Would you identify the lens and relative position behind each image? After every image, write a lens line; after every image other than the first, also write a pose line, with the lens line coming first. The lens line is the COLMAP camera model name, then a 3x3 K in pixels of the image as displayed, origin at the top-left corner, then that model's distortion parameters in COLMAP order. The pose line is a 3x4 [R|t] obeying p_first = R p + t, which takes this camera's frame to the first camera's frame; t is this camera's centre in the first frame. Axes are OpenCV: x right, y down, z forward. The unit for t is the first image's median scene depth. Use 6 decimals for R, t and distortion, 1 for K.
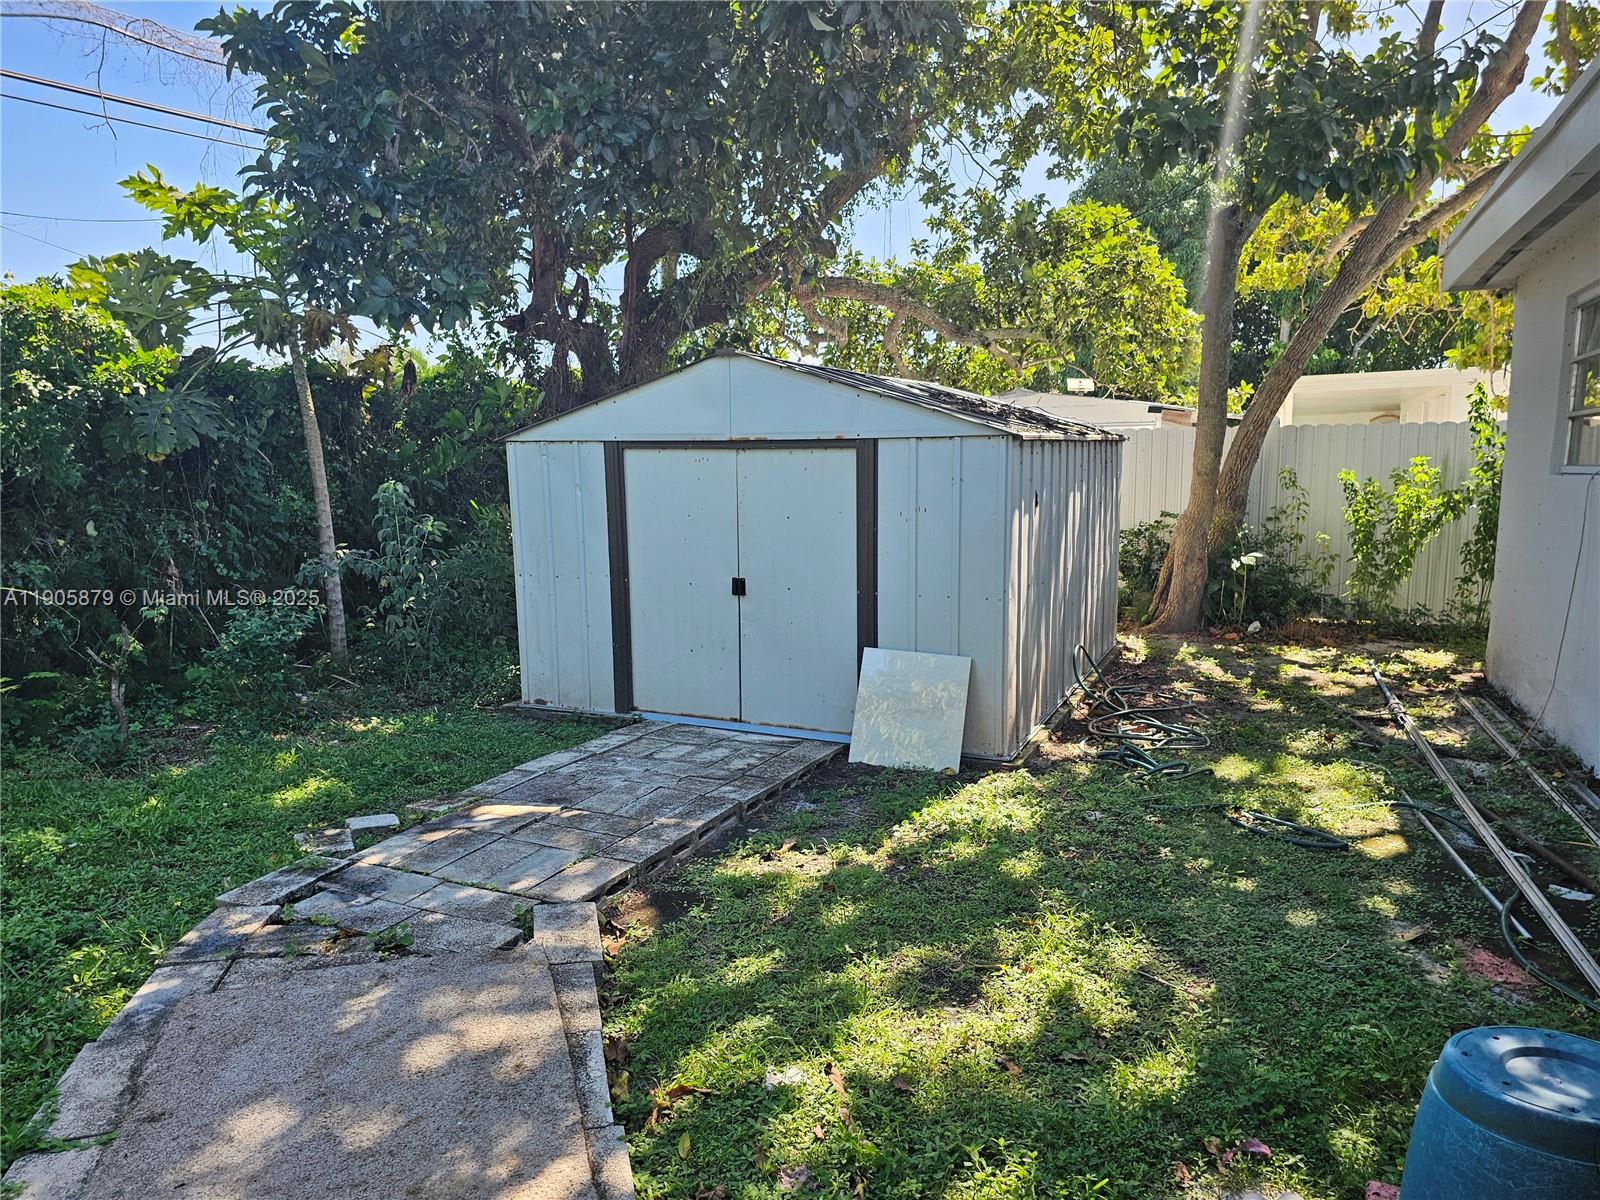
lens RADIAL K [[1089.4, 0, 800.2], [0, 1089.4, 591.9], [0, 0, 1]] dist [0.058741, -0.061677]
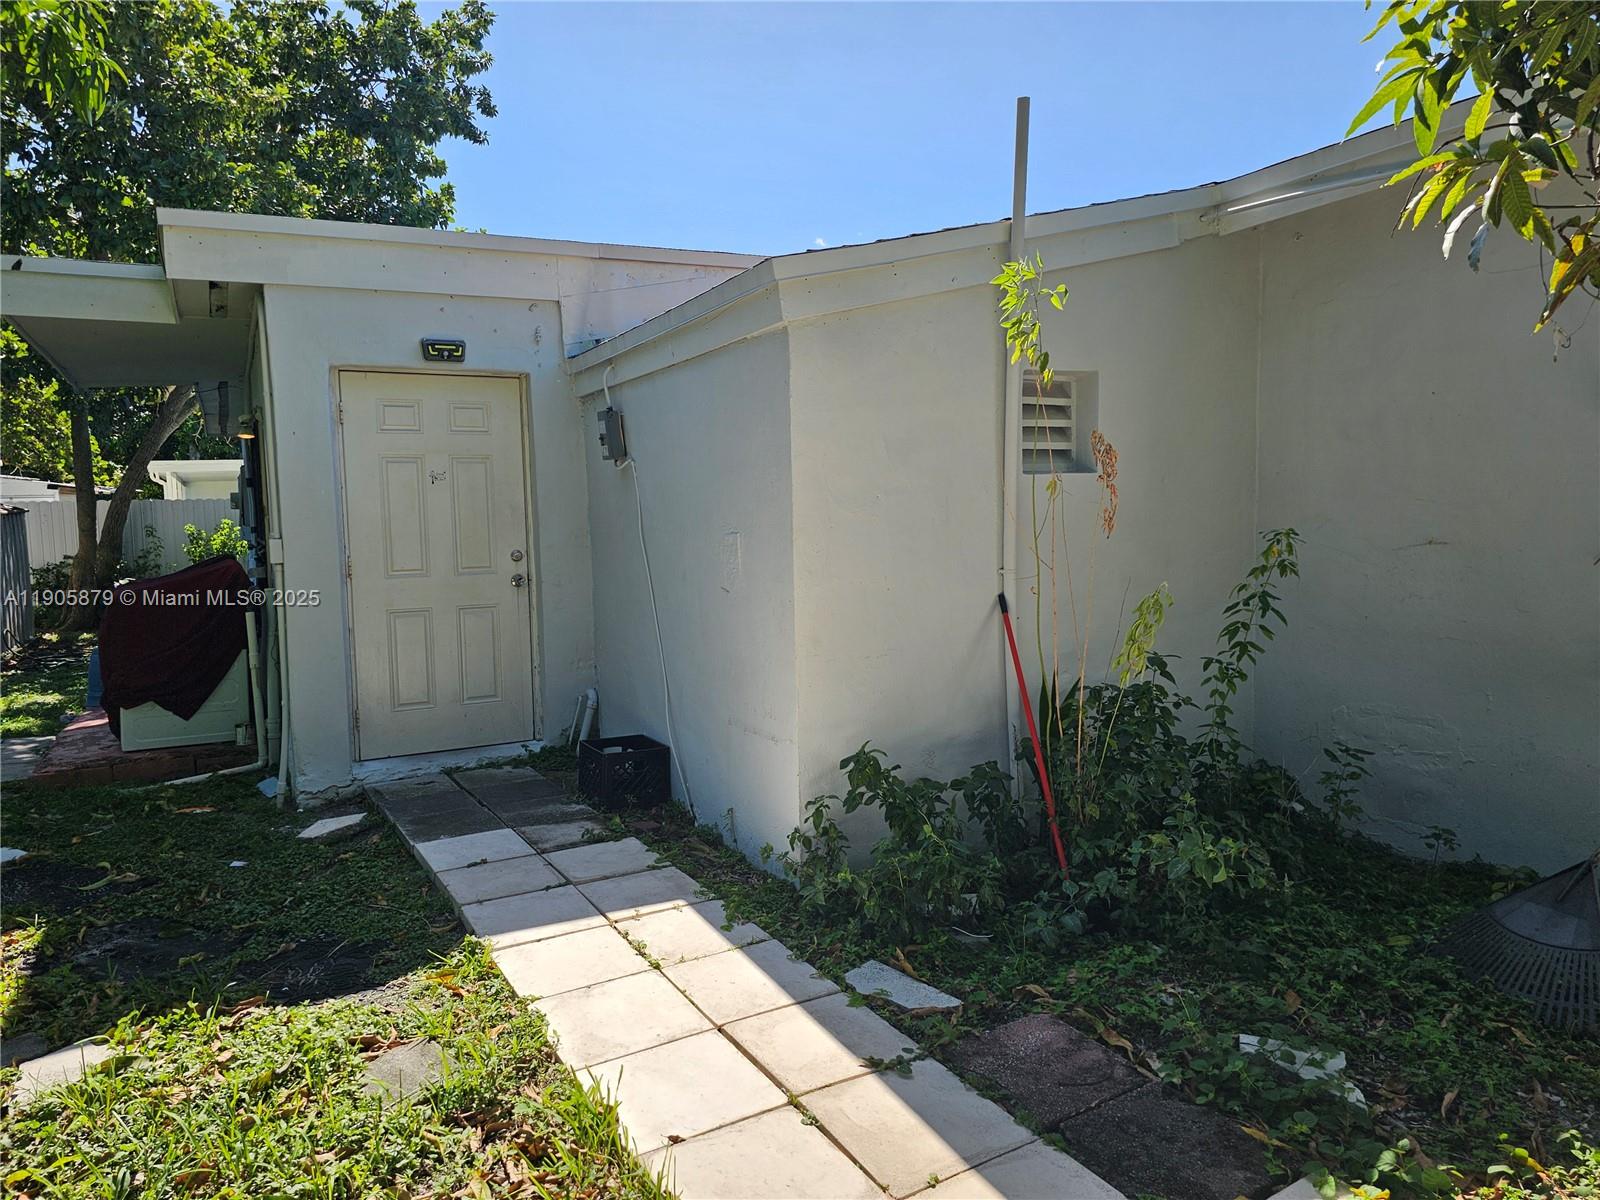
lens RADIAL K [[1089.4, 0, 800.2], [0, 1089.4, 591.9], [0, 0, 1]] dist [0.058741, -0.061677]
pose [[0.638464, -0.072088, 0.766268, -0.252019], [0.106188, 0.994333, 0.005066, 0.099230], [-0.762291, 0.078134, 0.642501, -0.973174]]
